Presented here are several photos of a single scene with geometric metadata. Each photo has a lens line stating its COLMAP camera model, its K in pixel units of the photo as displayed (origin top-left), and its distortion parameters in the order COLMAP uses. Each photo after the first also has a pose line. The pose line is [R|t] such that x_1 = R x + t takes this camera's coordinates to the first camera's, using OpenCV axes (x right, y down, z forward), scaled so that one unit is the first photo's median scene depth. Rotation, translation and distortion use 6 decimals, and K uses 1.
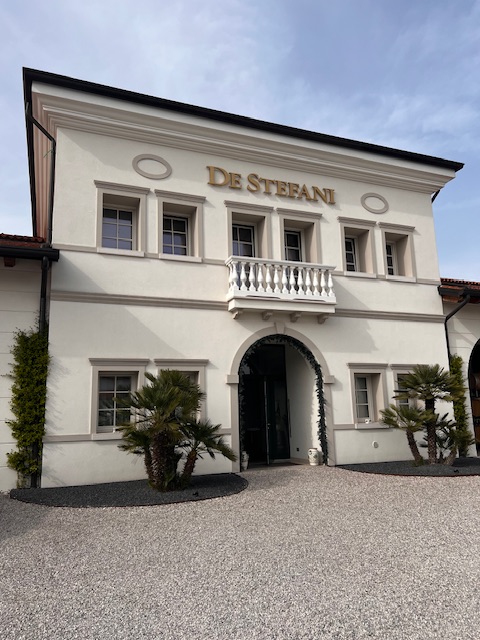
lens RADIAL K [[487.0, 0, 240.0], [0, 487.0, 320.0], [0, 0, 1]] dist [0.000780, -0.000022]
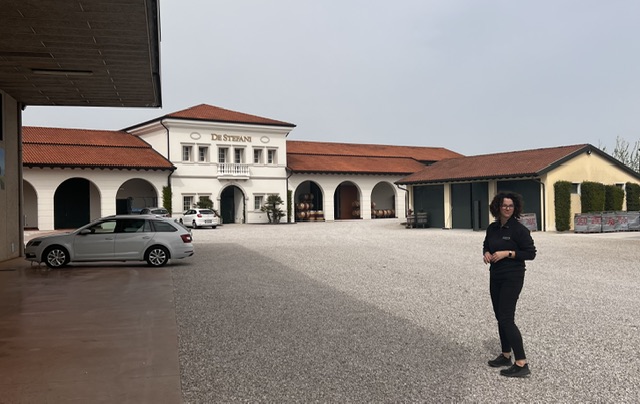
lens RADIAL K [[675.5, 0, 320.0], [0, 675.5, 202.0], [0, 0, 1]] dist [0.001182, -0.000073]
pose [[0.976082, 0.007462, 0.217274, -0.336252], [-0.044283, 0.985283, 0.165097, -0.643514], [-0.212845, -0.170769, 0.962047, -3.595149]]
